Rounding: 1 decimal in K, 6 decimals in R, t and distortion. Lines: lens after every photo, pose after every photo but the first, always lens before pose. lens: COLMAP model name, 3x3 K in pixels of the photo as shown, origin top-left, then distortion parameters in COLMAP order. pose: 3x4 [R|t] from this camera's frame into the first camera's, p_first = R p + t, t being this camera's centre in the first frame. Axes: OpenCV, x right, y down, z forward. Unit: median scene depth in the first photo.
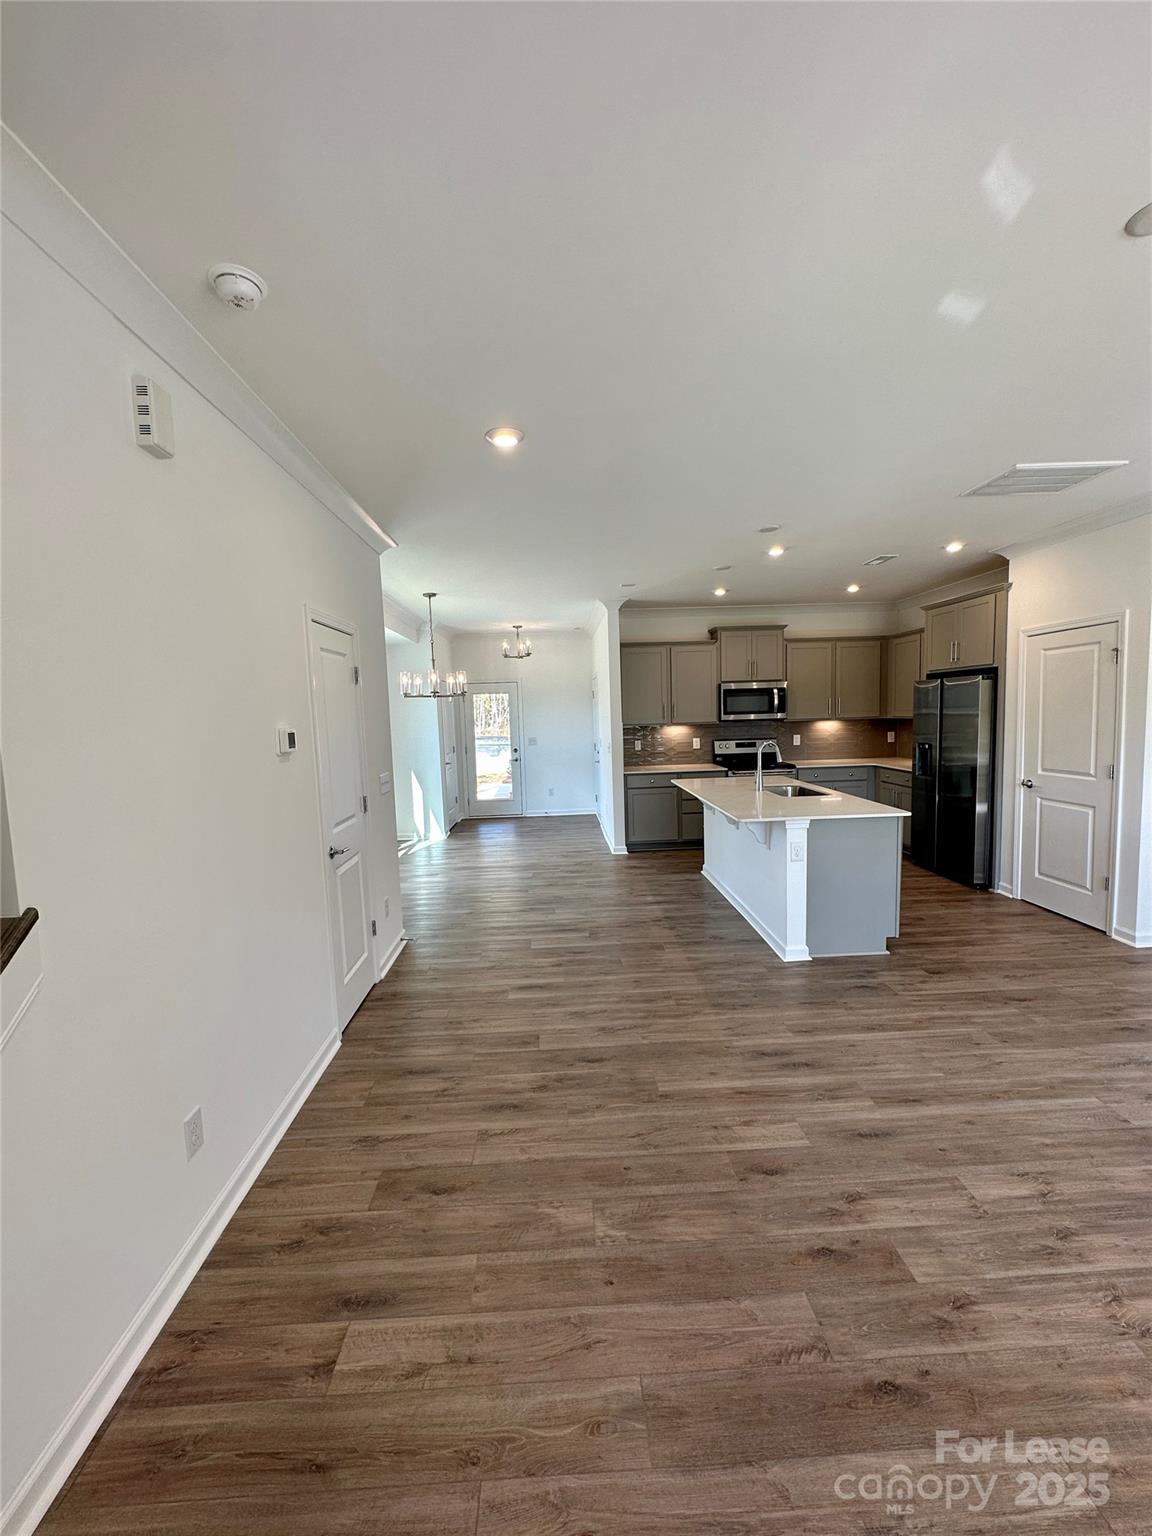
lens RADIAL K [[609.5, 0, 576.0], [0, 609.5, 768.0], [0, 0, 1]] dist [-0.003963, 0.000067]
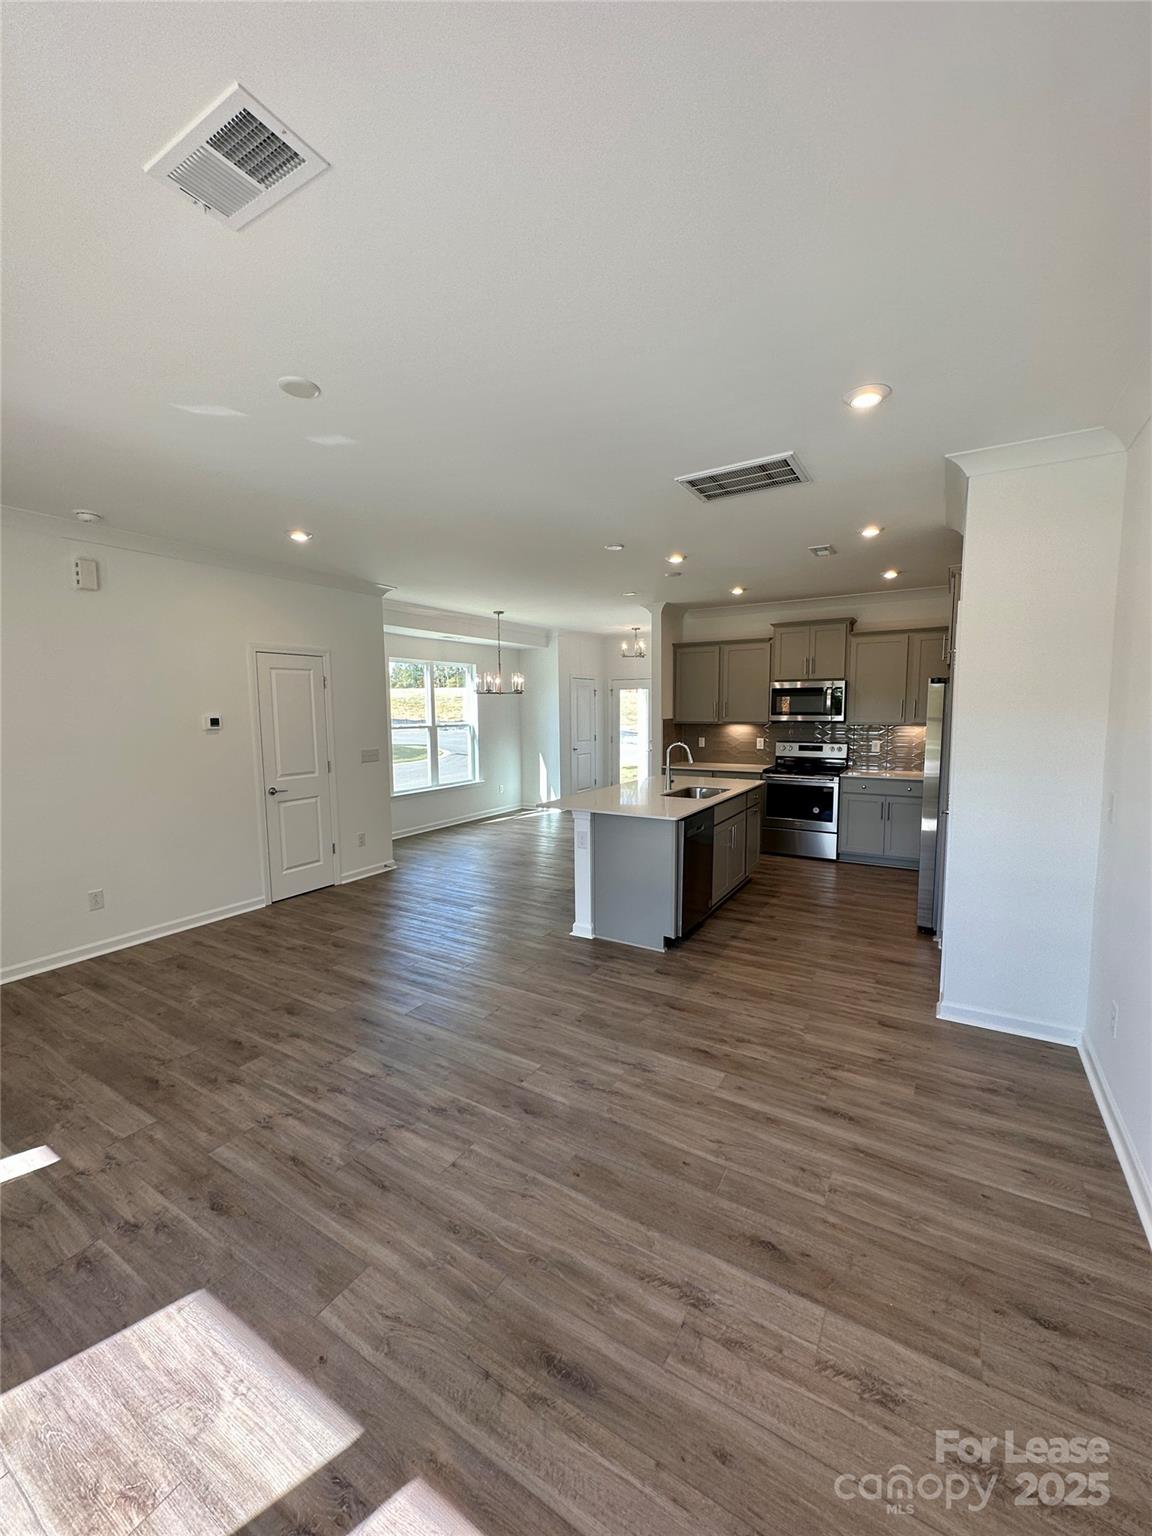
lens RADIAL K [[609.5, 0, 576.0], [0, 609.5, 768.0], [0, 0, 1]] dist [-0.003963, 0.000067]
pose [[0.836260, 0.079232, -0.542578, 0.884723], [-0.069603, 0.996840, 0.038290, -0.033917], [0.543897, 0.005745, 0.839132, 0.047311]]
